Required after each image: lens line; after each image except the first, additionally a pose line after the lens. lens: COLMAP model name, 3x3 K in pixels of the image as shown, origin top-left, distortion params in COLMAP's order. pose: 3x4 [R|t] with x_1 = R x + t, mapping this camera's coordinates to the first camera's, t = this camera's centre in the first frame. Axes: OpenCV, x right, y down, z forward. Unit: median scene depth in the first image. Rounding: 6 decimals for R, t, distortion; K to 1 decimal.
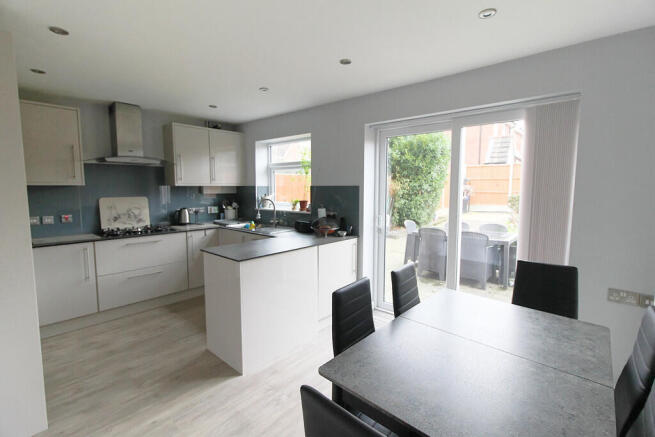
lens RADIAL K [[302.3, 0, 330.6], [0, 302.3, 214.0], [0, 0, 1]] dist [0.009262, -0.002209]
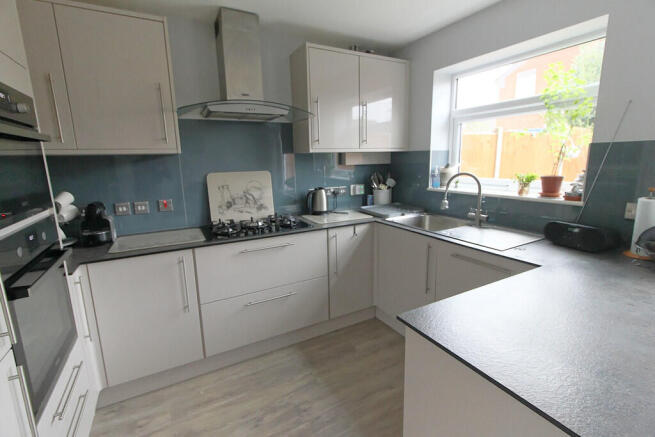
lens RADIAL K [[302.3, 0, 331.3], [0, 302.3, 215.5], [0, 0, 1]] dist [0.009262, -0.002209]
pose [[0.941765, 0.042523, -0.333573, -0.275481], [-0.008731, 0.994730, 0.102155, -0.030440], [0.336159, -0.093294, 0.937173, 0.451954]]
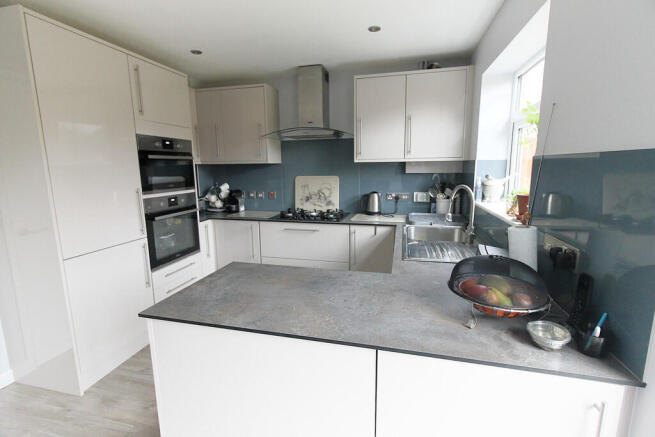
lens RADIAL K [[302.3, 0, 329.3], [0, 302.3, 216.1], [0, 0, 1]] dist [0.009262, -0.002209]
pose [[0.455633, 0.143721, -0.878489, 0.150757], [-0.068161, 0.989616, 0.126550, -0.054206], [0.887554, 0.002218, 0.460698, 0.627983]]
